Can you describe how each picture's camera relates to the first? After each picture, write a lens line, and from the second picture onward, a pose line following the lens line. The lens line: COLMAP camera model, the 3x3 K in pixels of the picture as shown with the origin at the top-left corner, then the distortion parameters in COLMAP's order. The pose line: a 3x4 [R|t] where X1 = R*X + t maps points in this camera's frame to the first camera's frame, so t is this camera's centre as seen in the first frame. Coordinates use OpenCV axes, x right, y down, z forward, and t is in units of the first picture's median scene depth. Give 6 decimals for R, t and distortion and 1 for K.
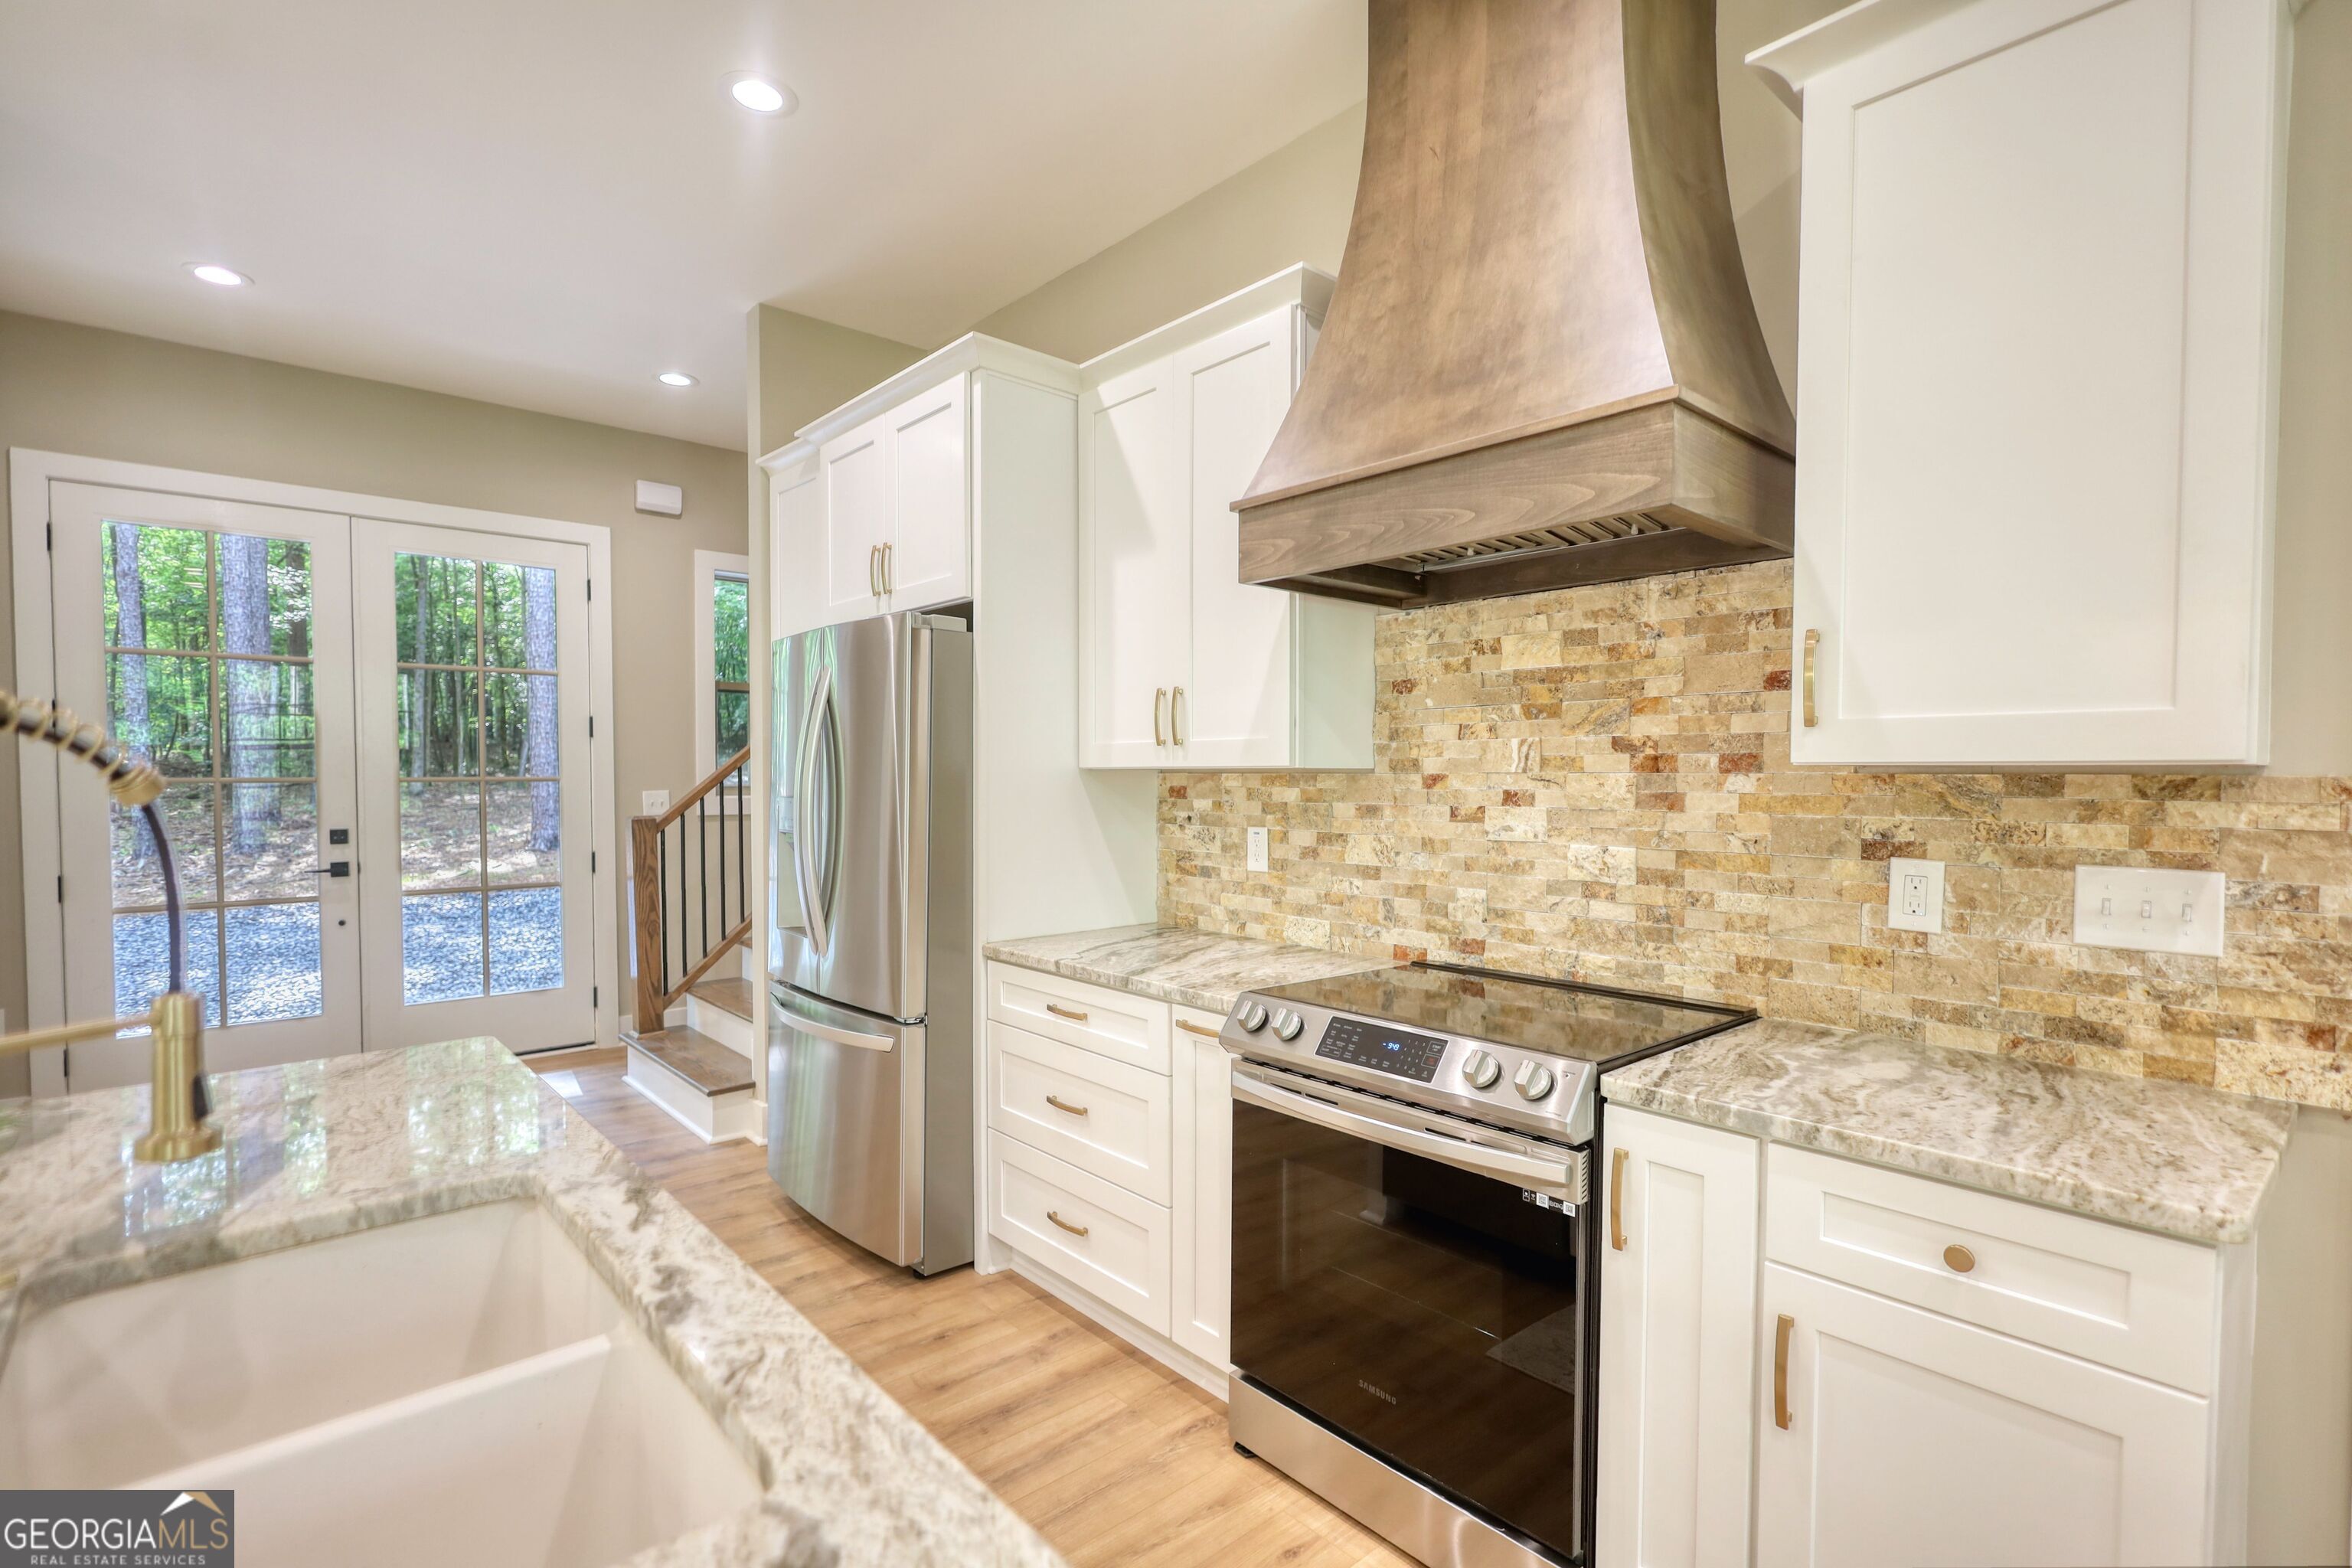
lens RADIAL K [[1100.0, 0, 1191.3], [0, 1100.0, 807.9], [0, 0, 1]] dist [-0.000106, 0.000150]
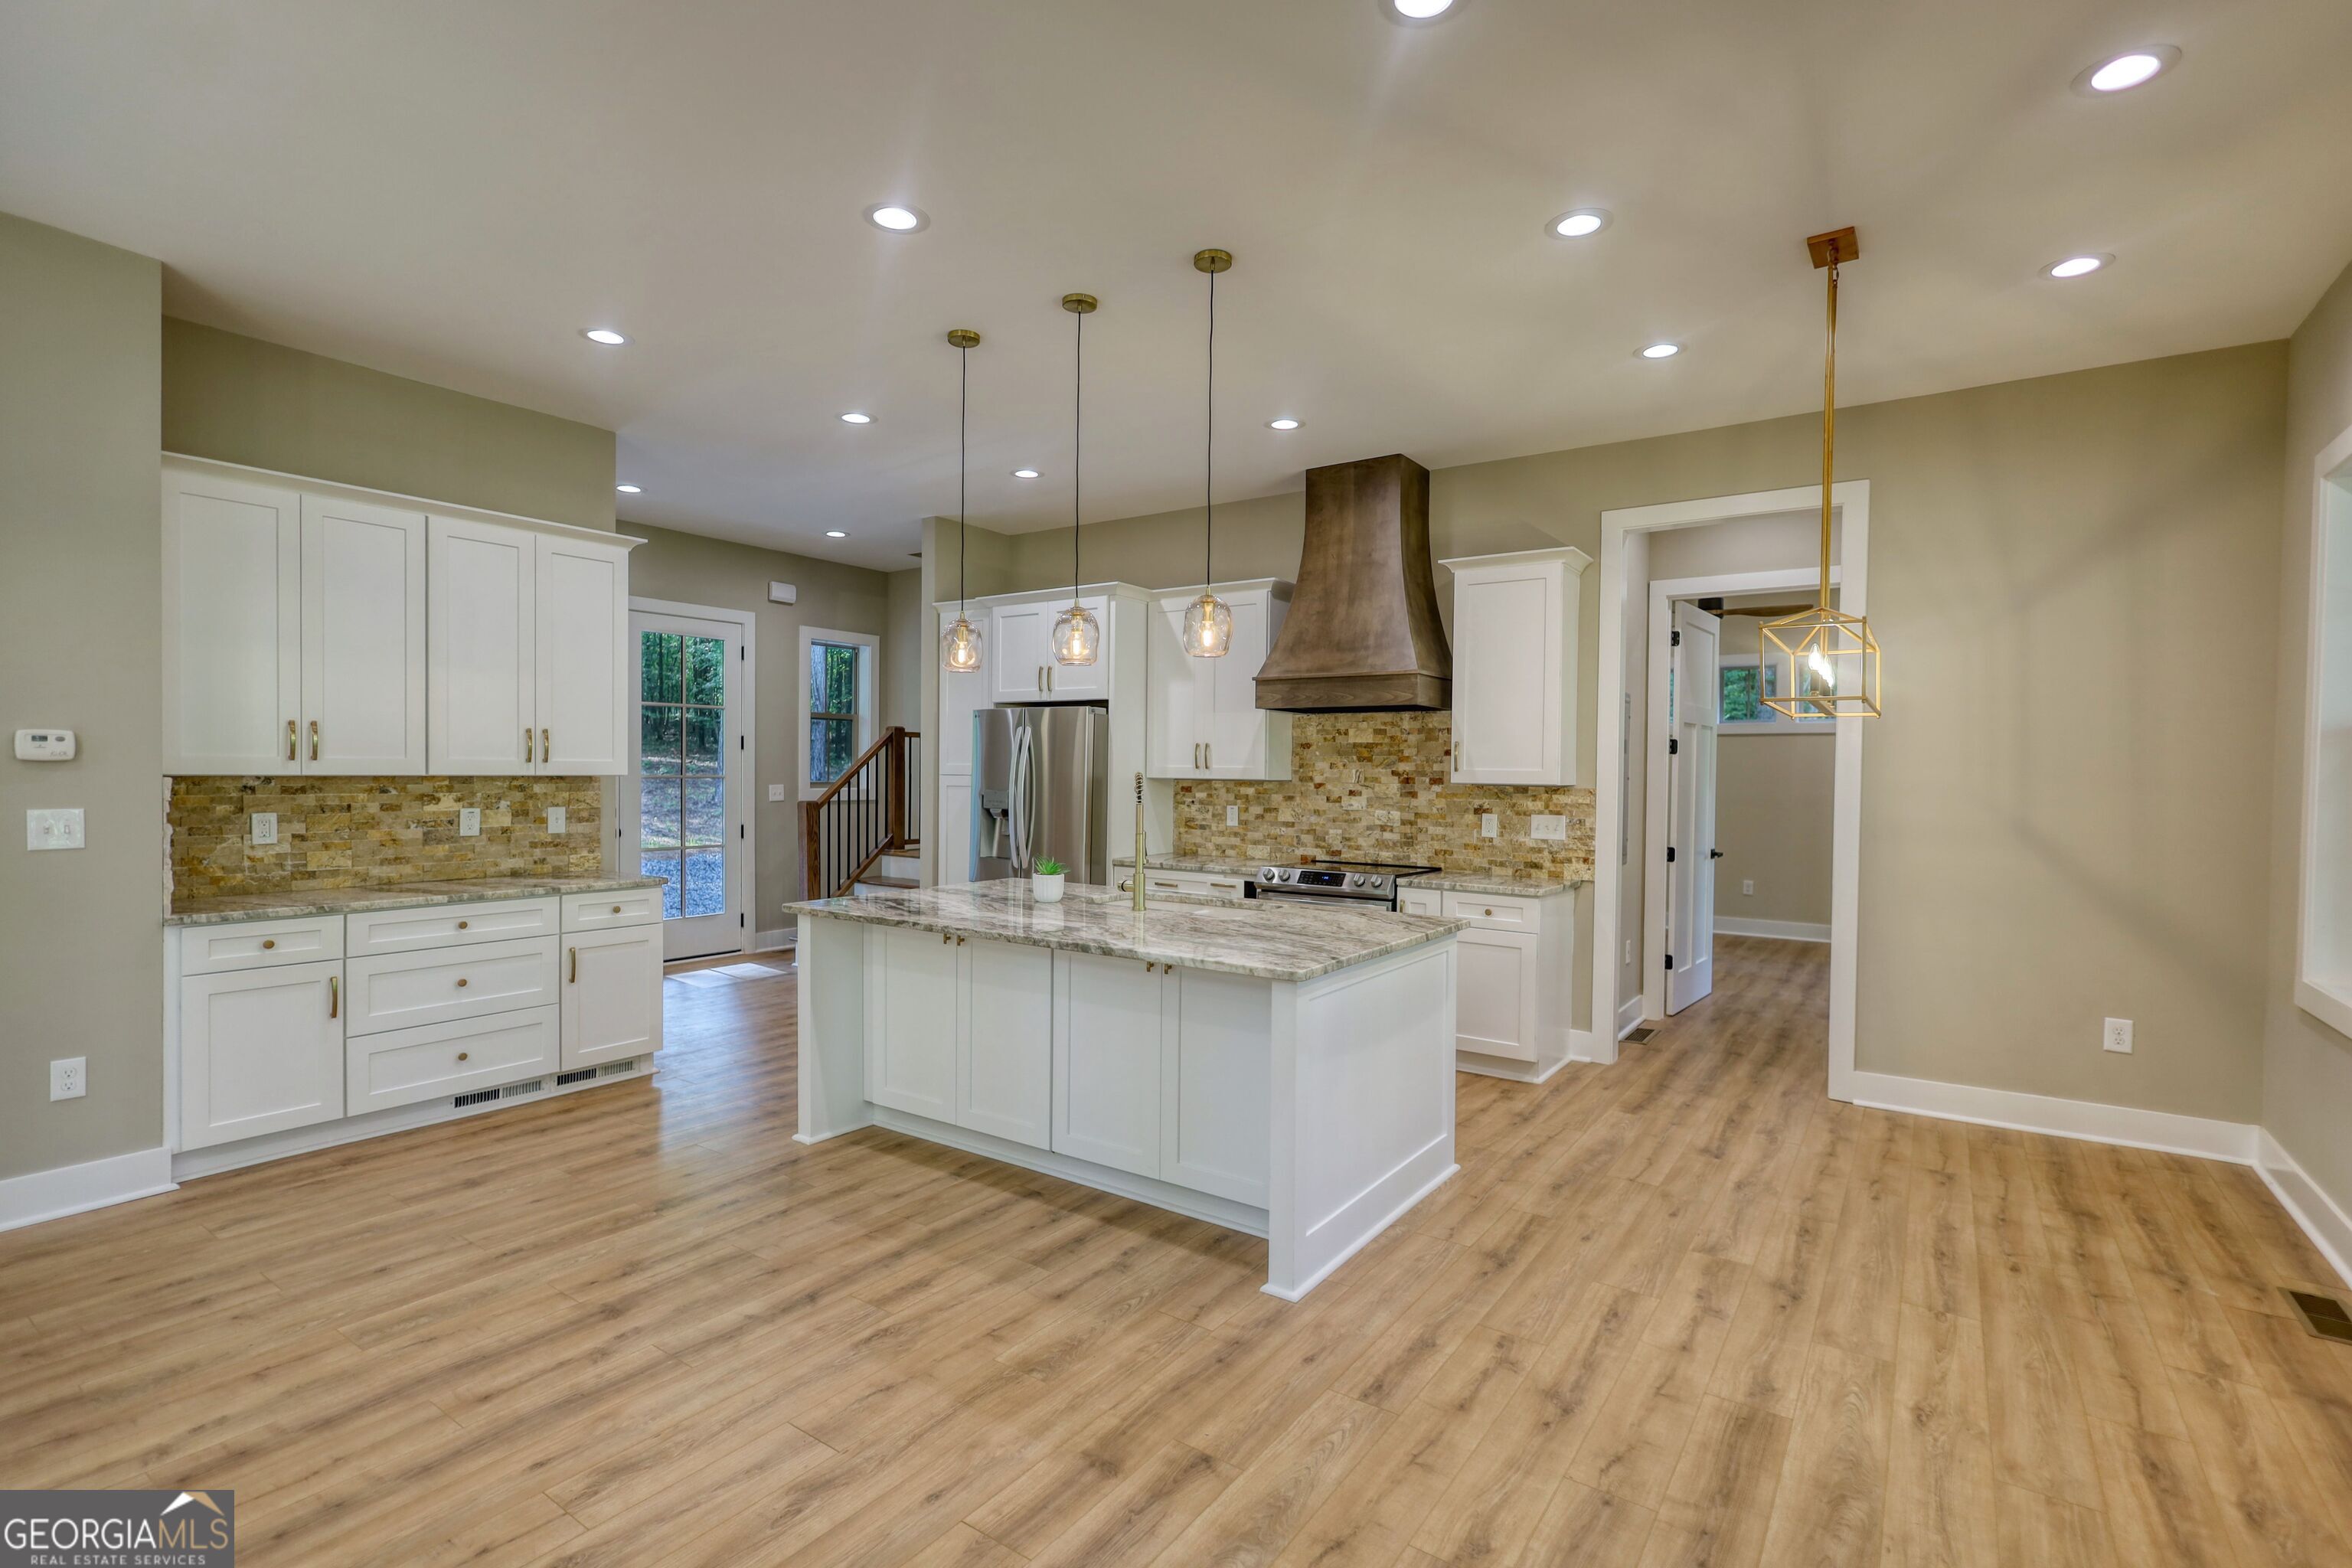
lens RADIAL K [[1092.3, 0, 1166.7], [0, 1092.3, 786.9], [0, 0, 1]] dist [0.002141, -0.000191]
pose [[0.975052, 0.007684, 0.221841, -0.687329], [-0.004530, 0.999881, -0.014725, 0.016192], [-0.221928, 0.013353, 0.974972, -1.362419]]
